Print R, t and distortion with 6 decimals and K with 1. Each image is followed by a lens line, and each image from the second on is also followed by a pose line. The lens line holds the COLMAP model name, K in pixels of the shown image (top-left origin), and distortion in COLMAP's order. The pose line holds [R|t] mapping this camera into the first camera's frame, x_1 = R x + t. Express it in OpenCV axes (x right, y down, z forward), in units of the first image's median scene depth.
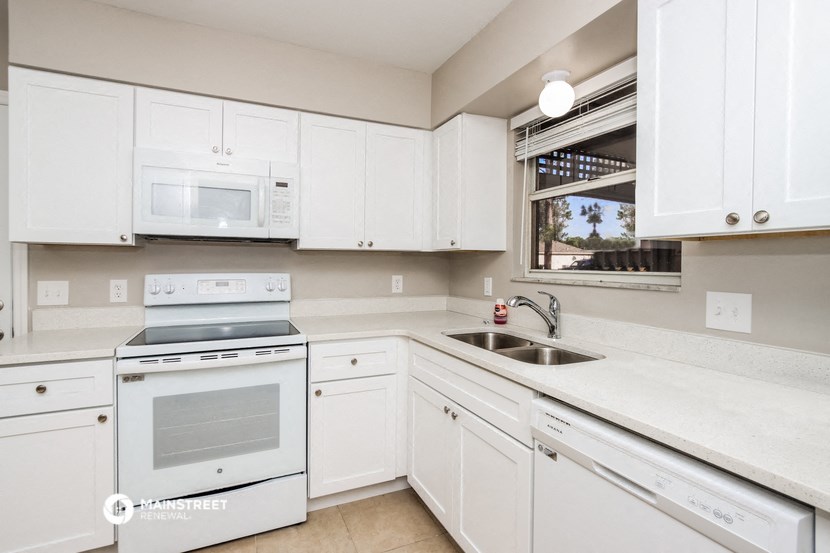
lens RADIAL K [[396.6, 0, 406.0], [0, 396.6, 263.9], [0, 0, 1]] dist [0.000279, 0.000208]
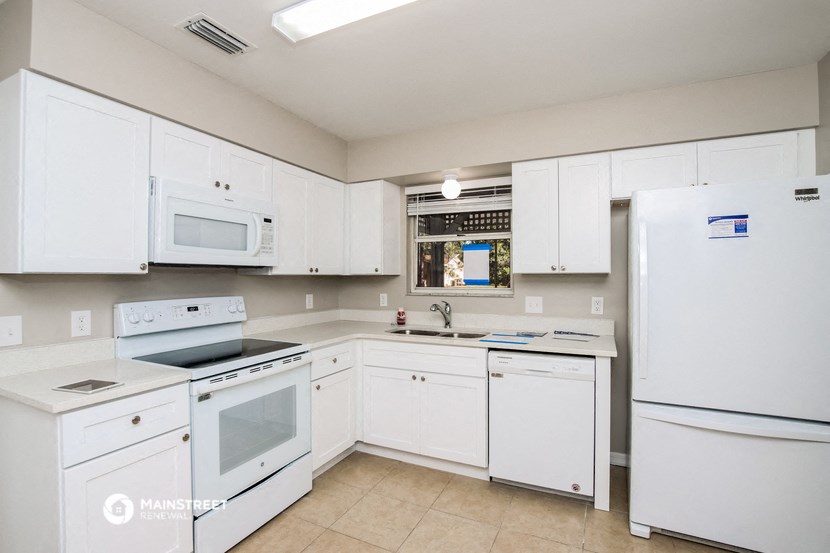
lens RADIAL K [[386.3, 0, 429.8], [0, 386.3, 274.0], [0, 0, 1]] dist [-0.022171, 0.000203]
pose [[0.741183, -0.002905, 0.671297, -0.722777], [0.008661, 0.999949, -0.005236, -0.032101], [-0.671248, 0.009695, 0.741170, -0.159782]]
